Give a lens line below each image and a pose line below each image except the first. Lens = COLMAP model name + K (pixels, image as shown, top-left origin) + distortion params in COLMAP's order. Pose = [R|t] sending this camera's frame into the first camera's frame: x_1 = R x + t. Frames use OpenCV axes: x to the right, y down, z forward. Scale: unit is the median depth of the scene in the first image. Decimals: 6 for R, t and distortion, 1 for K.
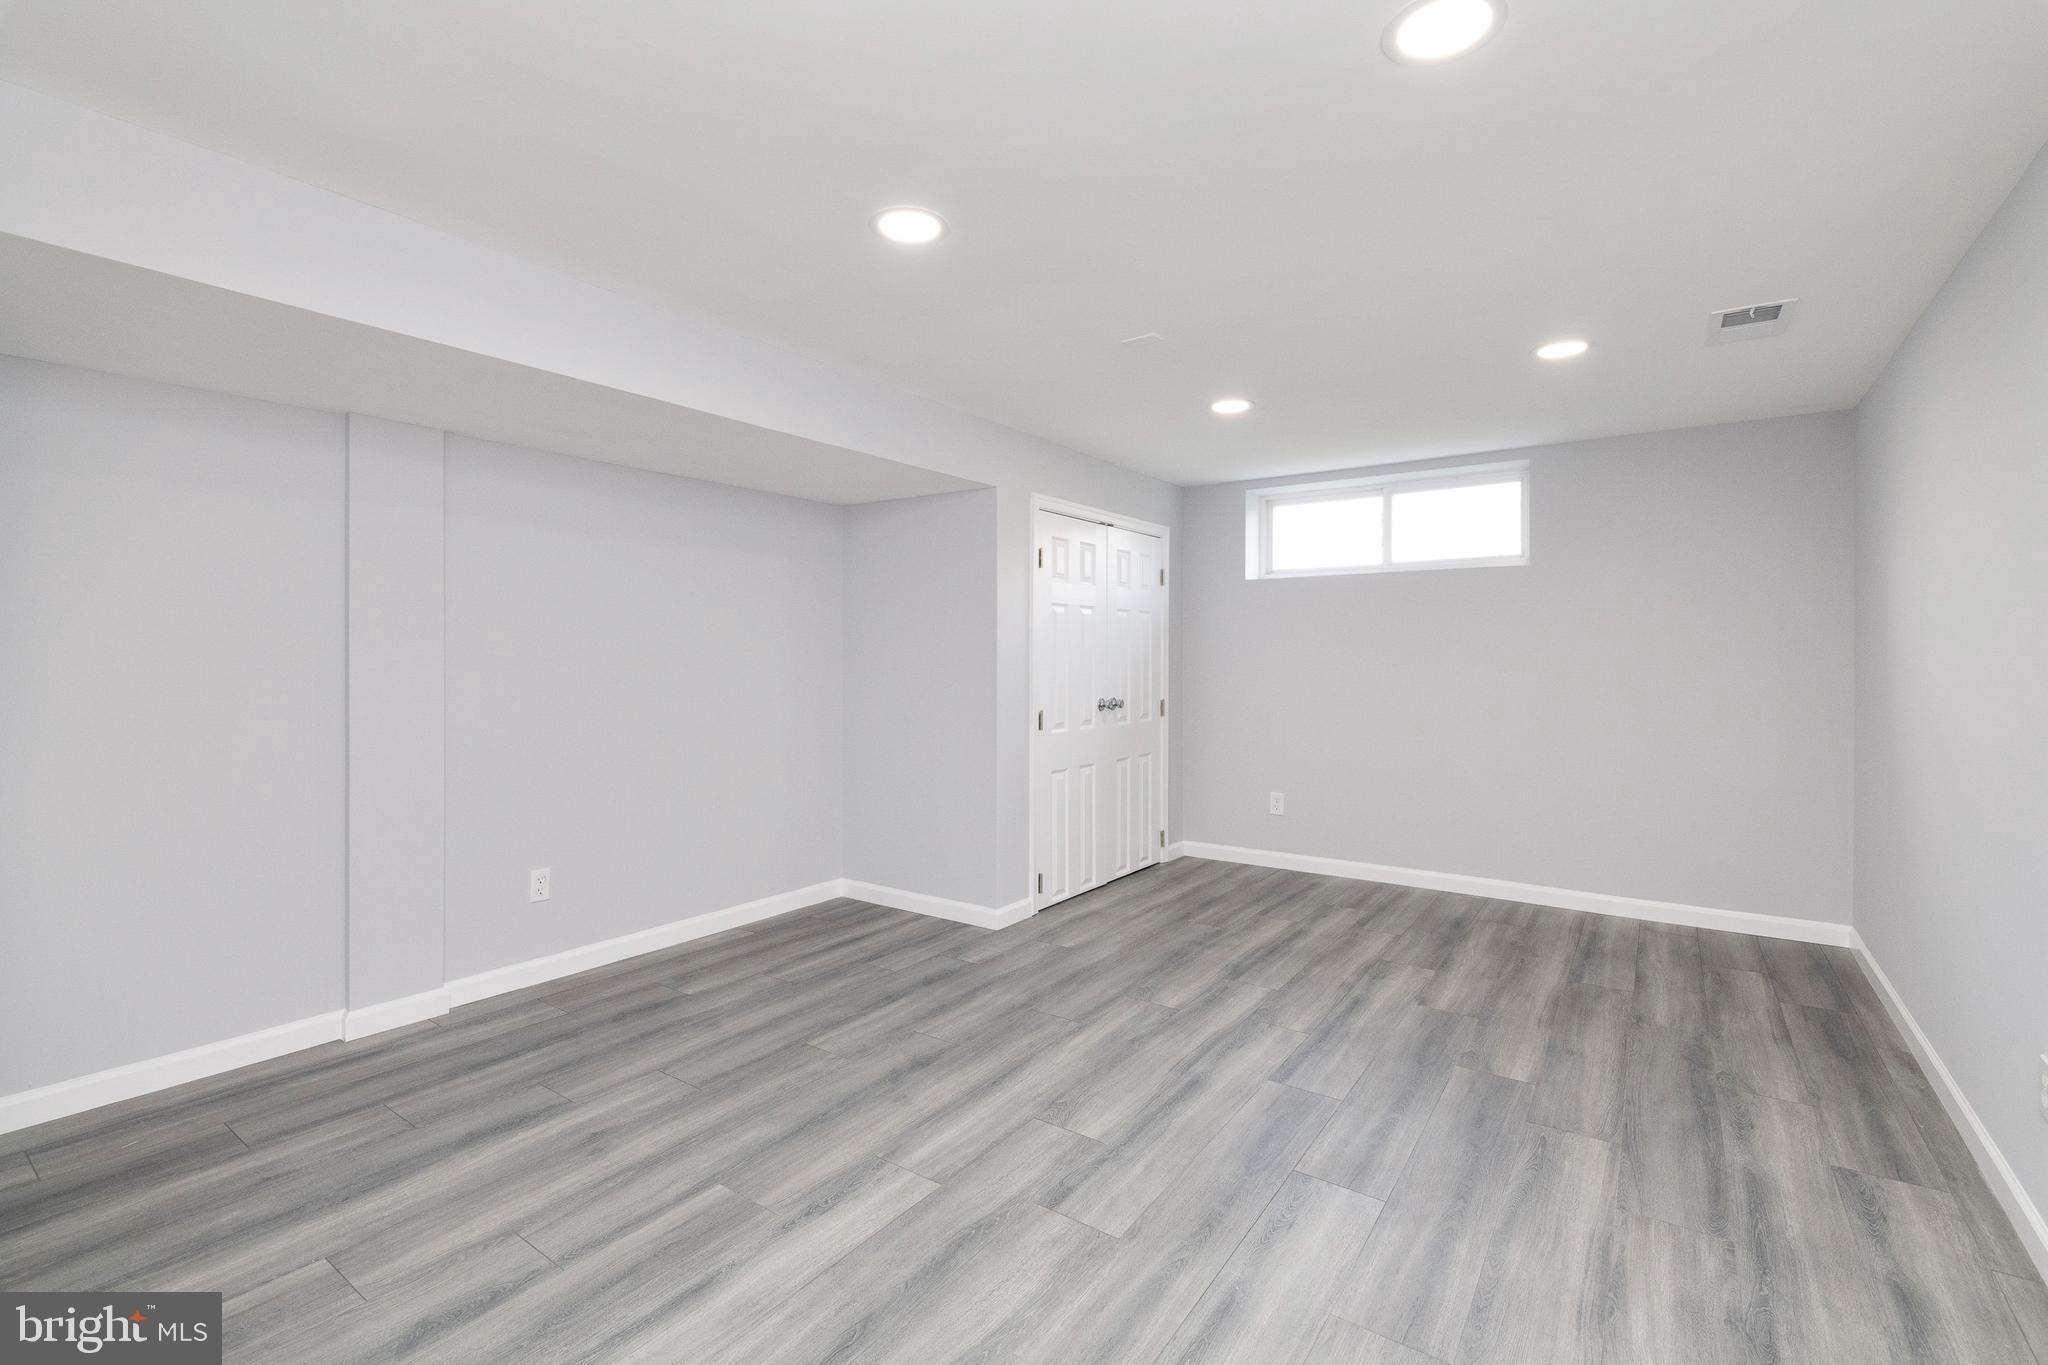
lens RADIAL K [[892.0, 0, 1031.1], [0, 892.0, 661.6], [0, 0, 1]] dist [0.001716, -0.000644]
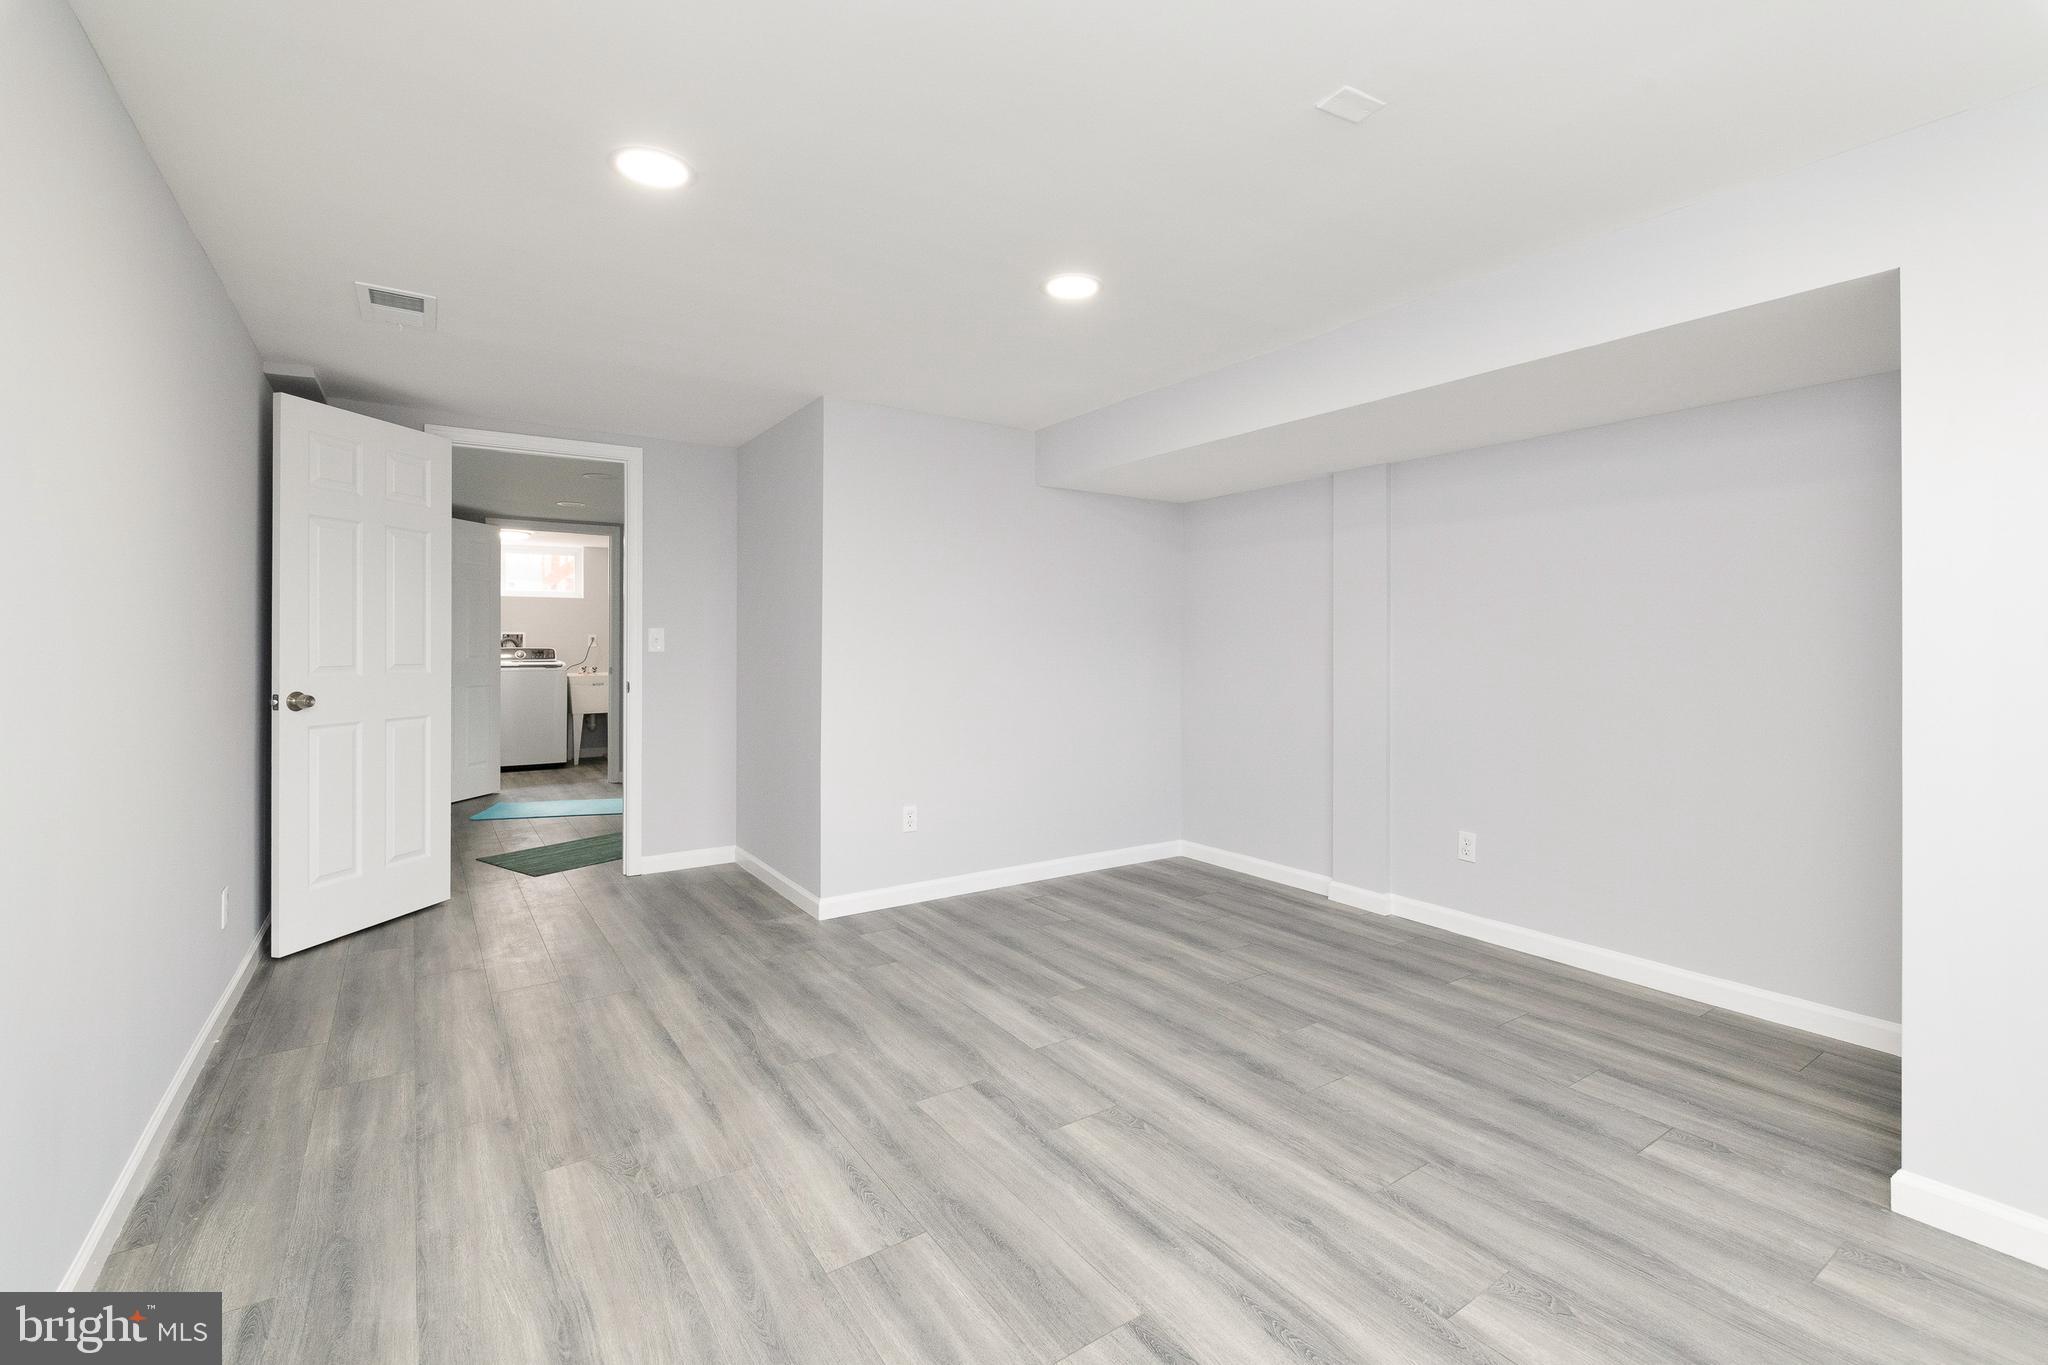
lens RADIAL K [[892.0, 0, 1031.1], [0, 892.0, 661.6], [0, 0, 1]] dist [0.001716, -0.000644]
pose [[-0.343647, 0.010612, -0.939039, 0.972681], [-0.011426, 0.999815, 0.015481, 0.016064], [0.939029, 0.016049, -0.343463, 1.278367]]
